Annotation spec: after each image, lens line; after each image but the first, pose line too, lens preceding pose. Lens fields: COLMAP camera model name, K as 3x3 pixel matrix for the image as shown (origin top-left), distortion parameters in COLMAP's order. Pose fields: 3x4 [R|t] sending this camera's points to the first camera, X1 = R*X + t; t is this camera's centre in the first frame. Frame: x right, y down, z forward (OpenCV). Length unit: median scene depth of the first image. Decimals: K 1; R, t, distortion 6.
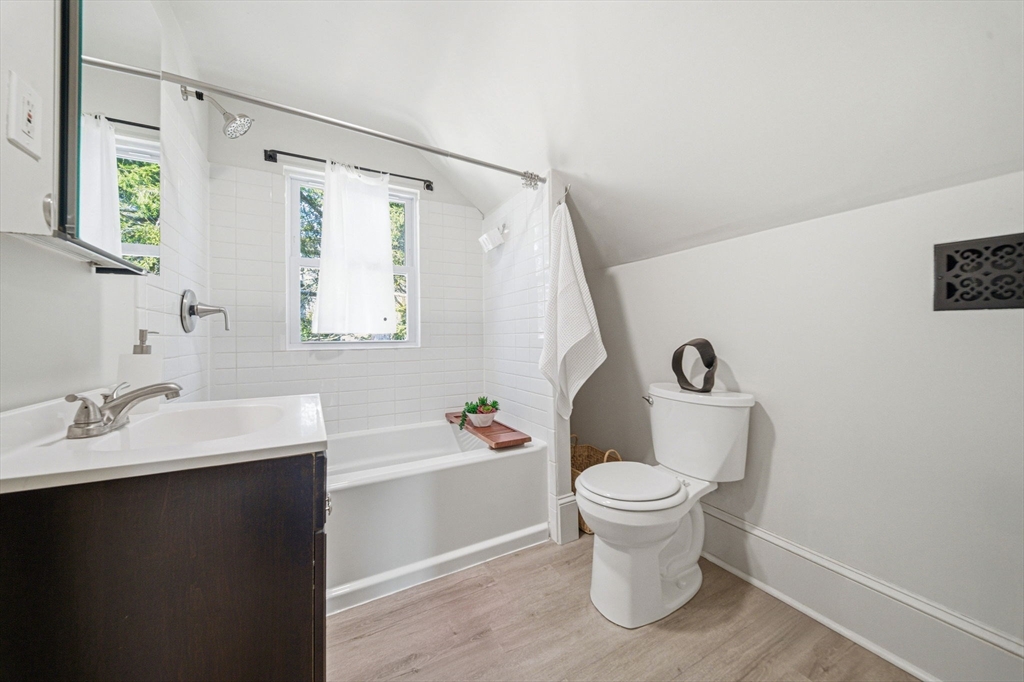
lens RADIAL K [[363.1, 0, 505.8], [0, 363.1, 335.0], [0, 0, 1]] dist [0.000106, 0.000148]
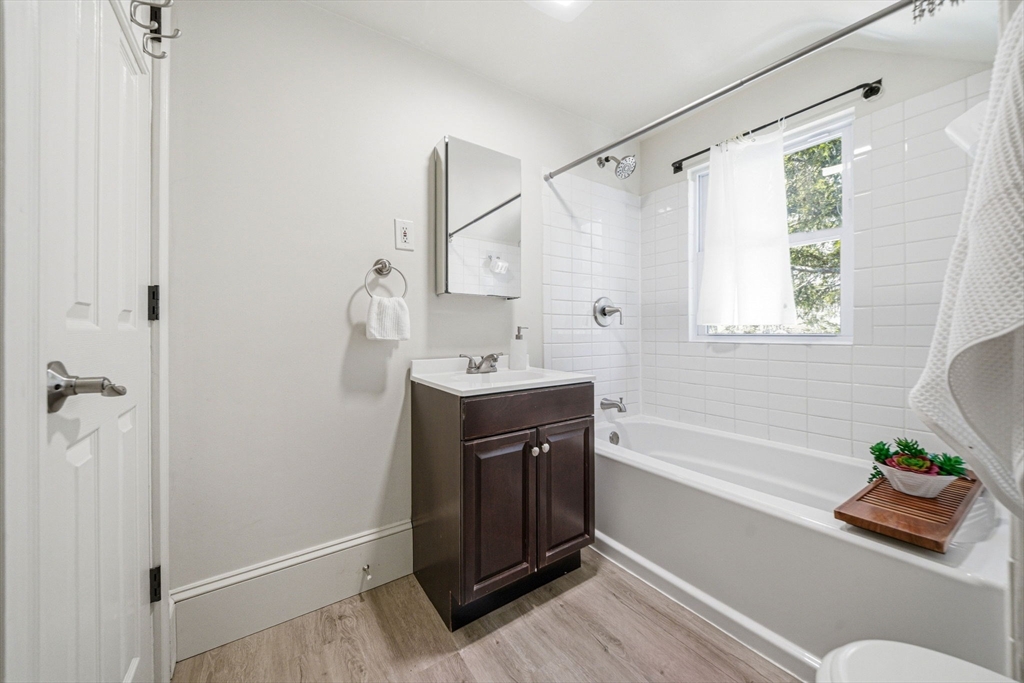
lens RADIAL K [[363.1, 0, 506.3], [0, 363.1, 336.5], [0, 0, 1]] dist [0.000106, 0.000148]
pose [[0.112895, 0.021937, -0.993365, 0.552400], [0.010310, 0.999677, 0.023248, -0.004648], [0.993553, -0.012866, 0.112633, 0.452764]]
